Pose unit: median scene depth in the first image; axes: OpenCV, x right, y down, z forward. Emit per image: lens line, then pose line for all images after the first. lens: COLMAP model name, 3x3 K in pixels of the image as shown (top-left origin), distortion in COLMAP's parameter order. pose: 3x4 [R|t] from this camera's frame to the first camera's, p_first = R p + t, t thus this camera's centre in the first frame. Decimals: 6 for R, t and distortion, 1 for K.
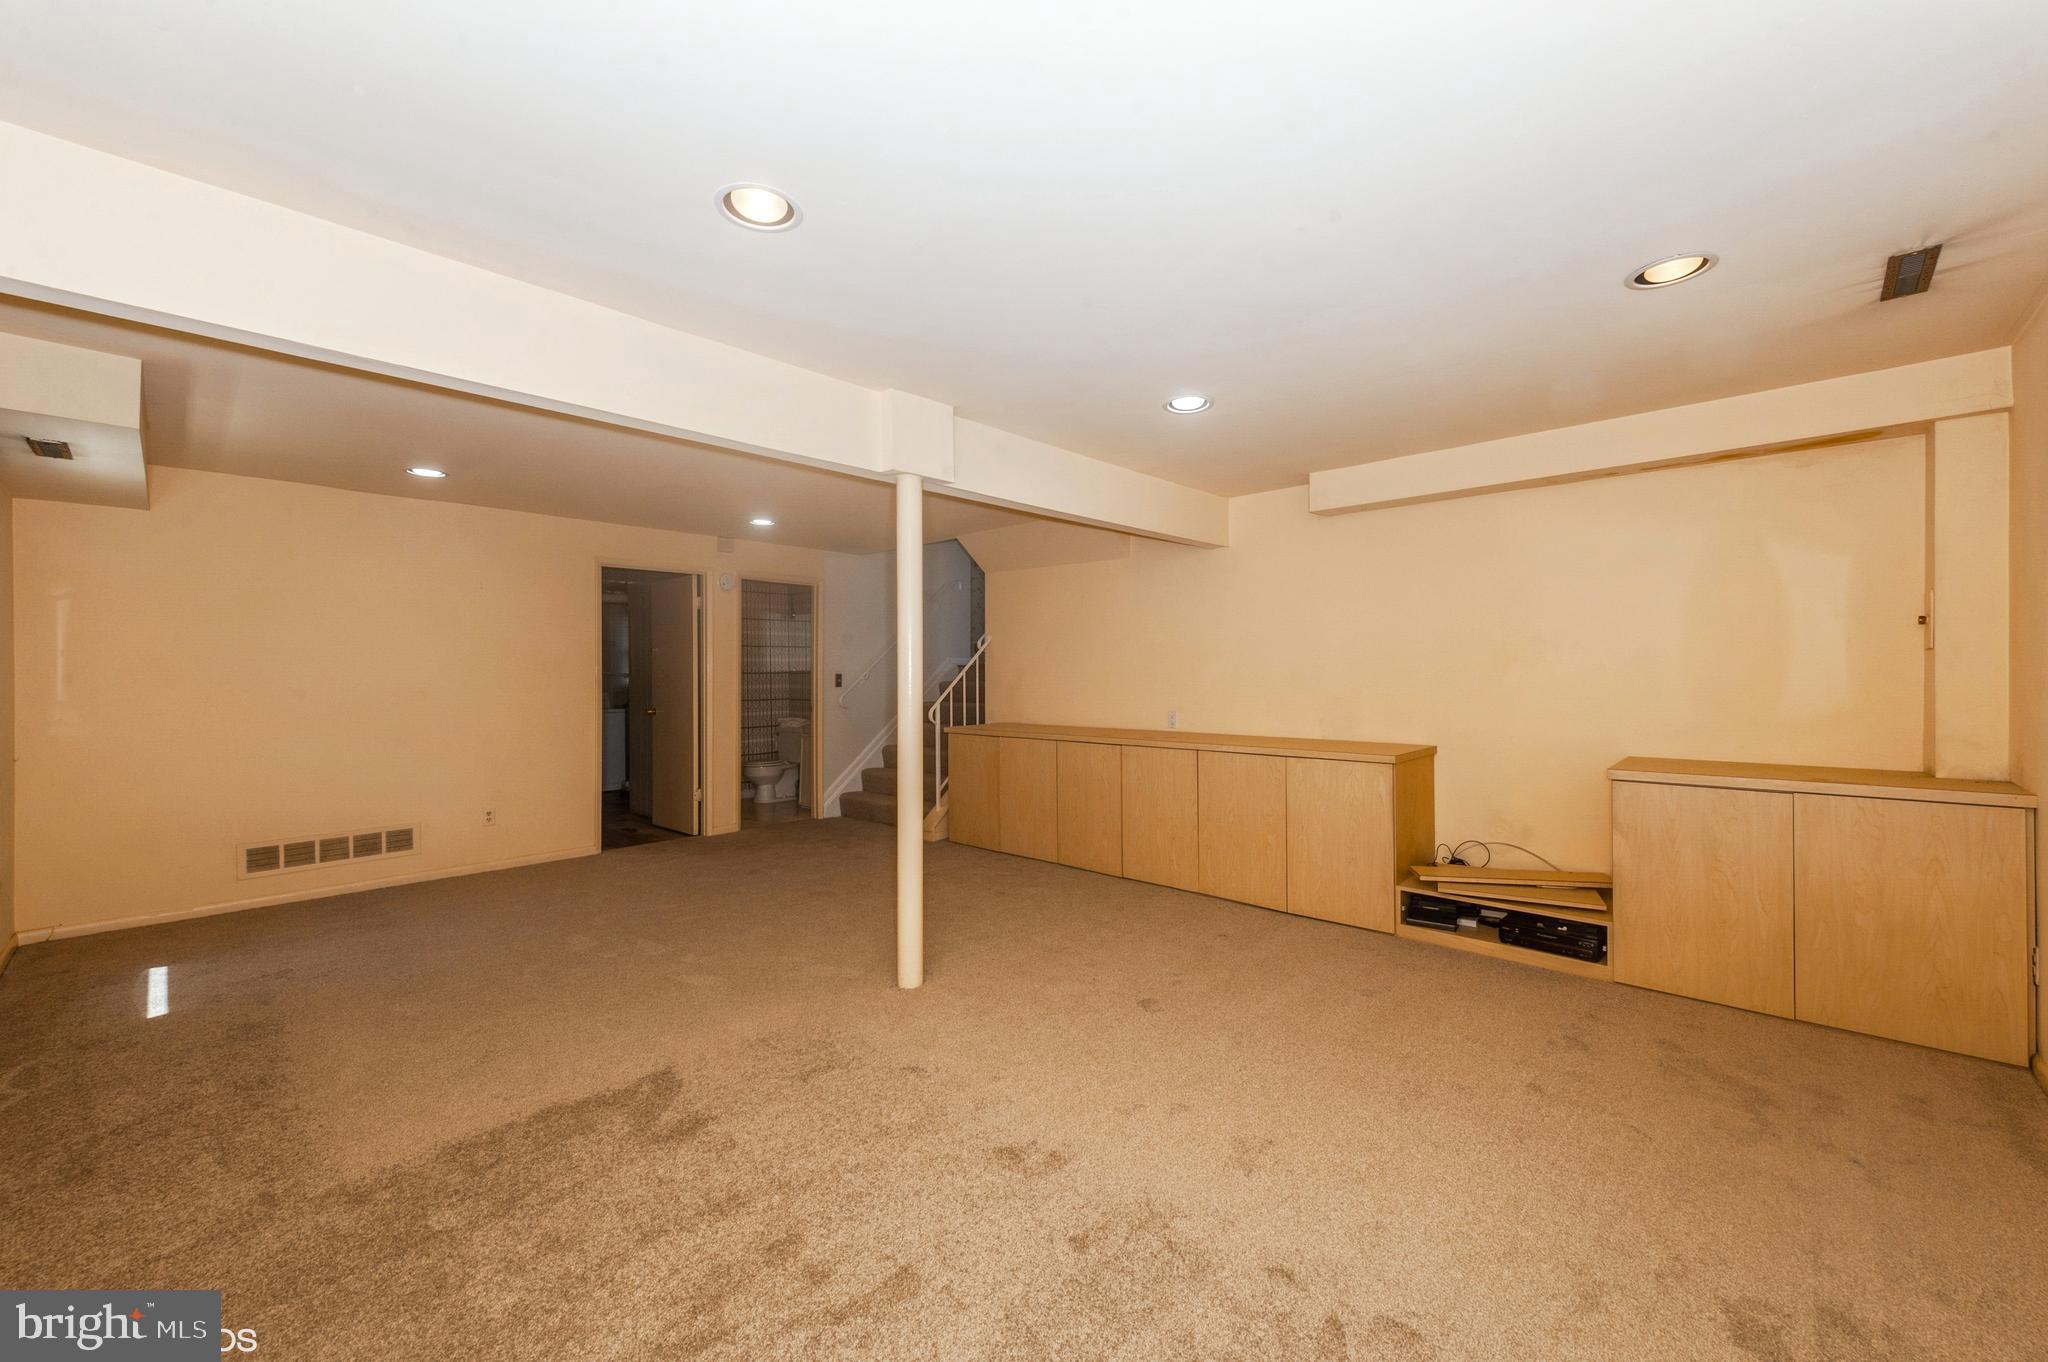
lens RADIAL K [[804.3, 0, 1021.8], [0, 804.3, 678.4], [0, 0, 1]] dist [0.001737, -0.000208]
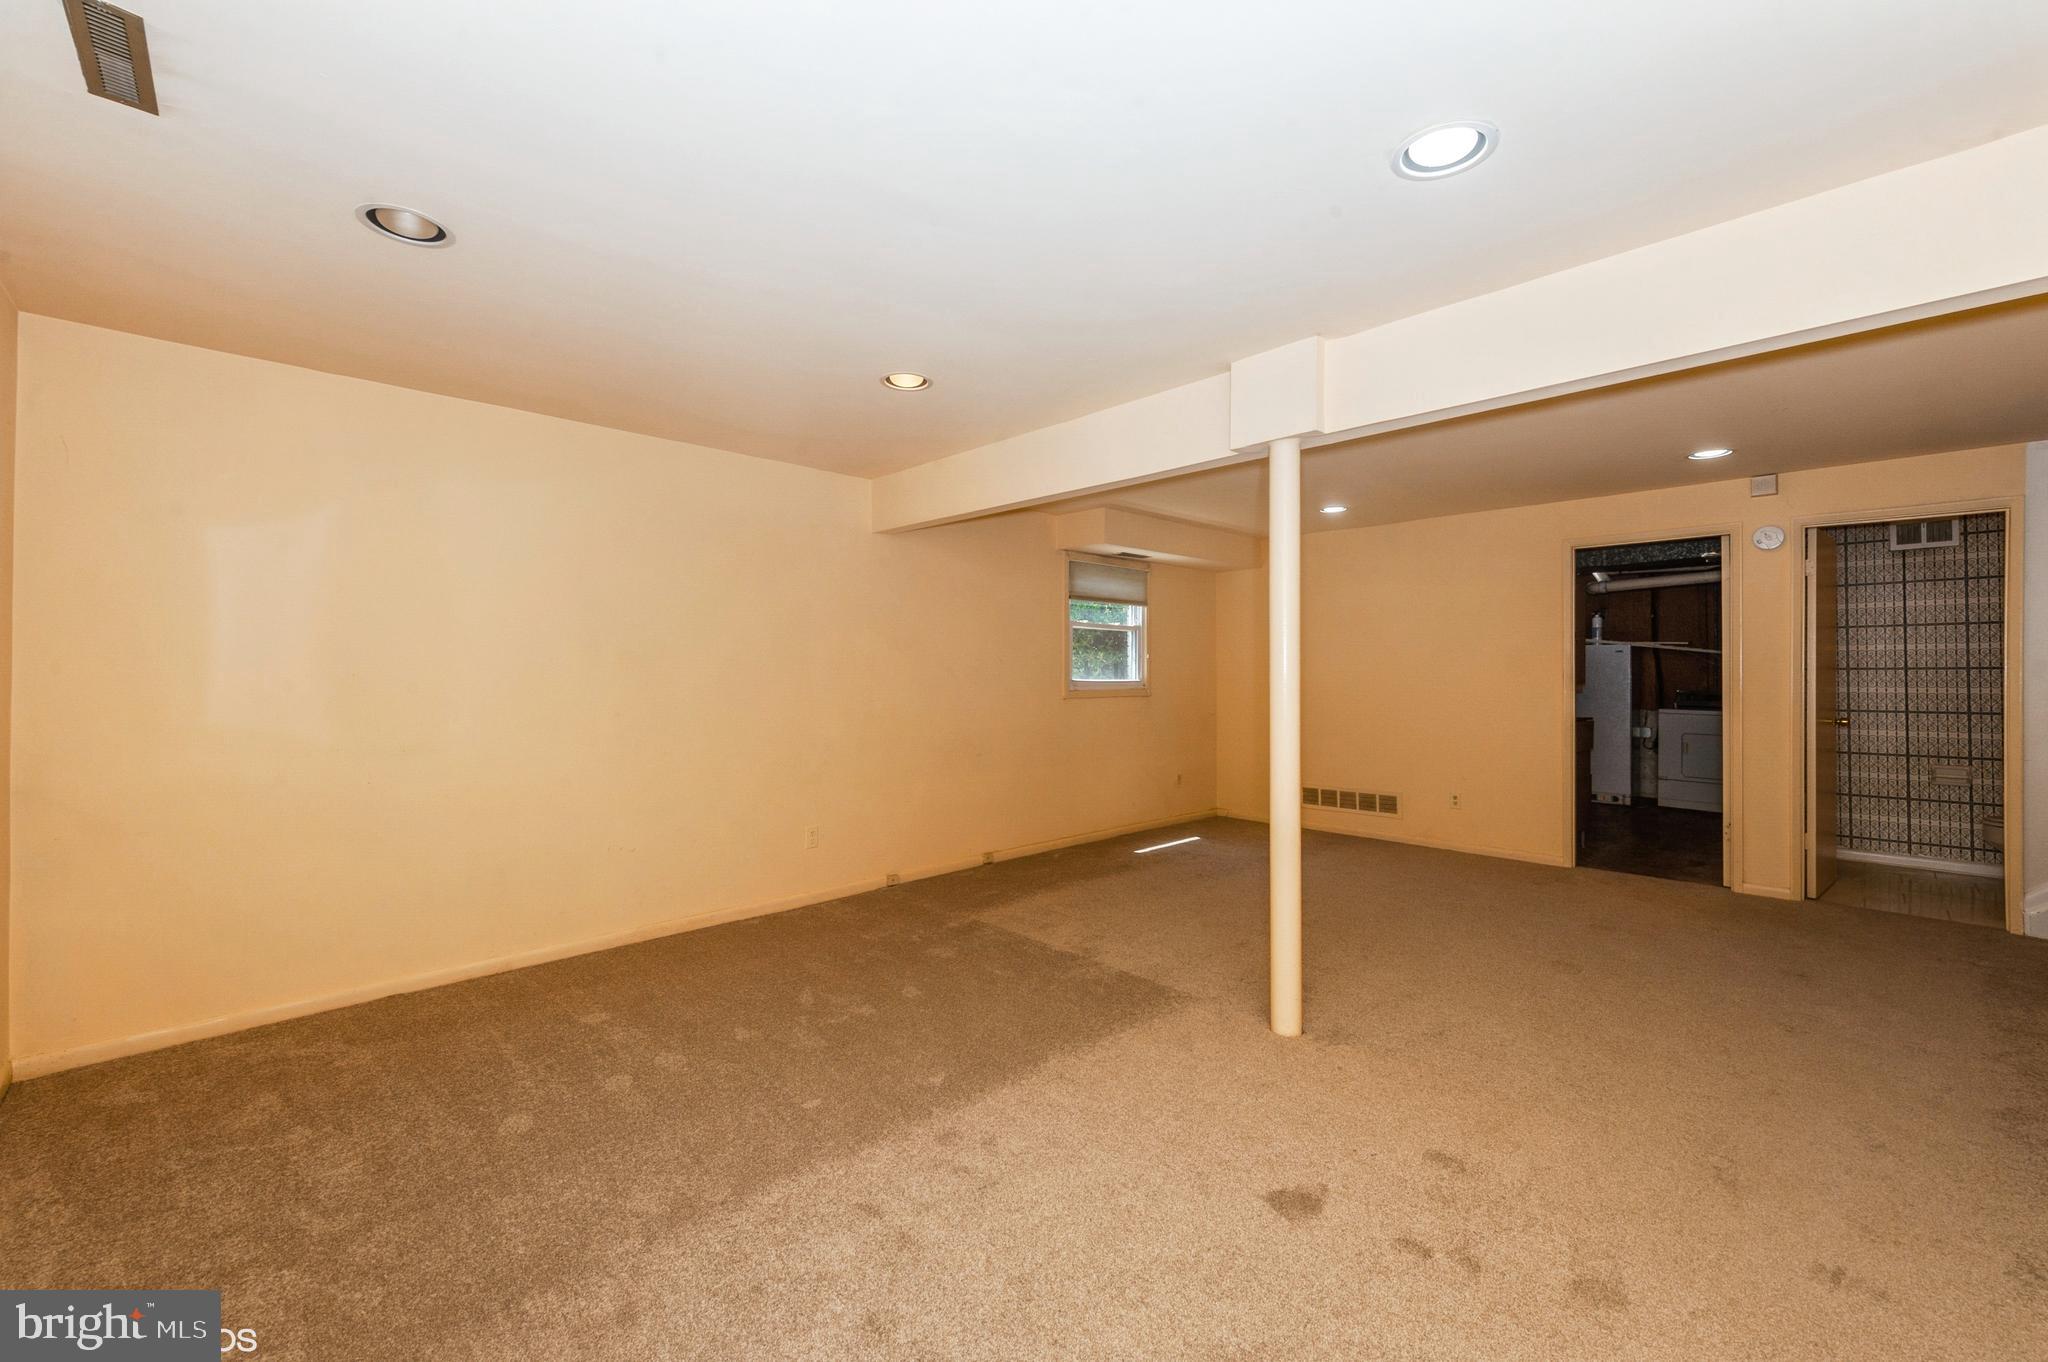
lens RADIAL K [[804.3, 0, 1021.8], [0, 804.3, 678.4], [0, 0, 1]] dist [0.001737, -0.000208]
pose [[-0.053246, 0.009514, -0.998536, 0.445532], [-0.002393, 0.999951, 0.009655, -0.002065], [0.998579, 0.002903, -0.053220, 0.459302]]
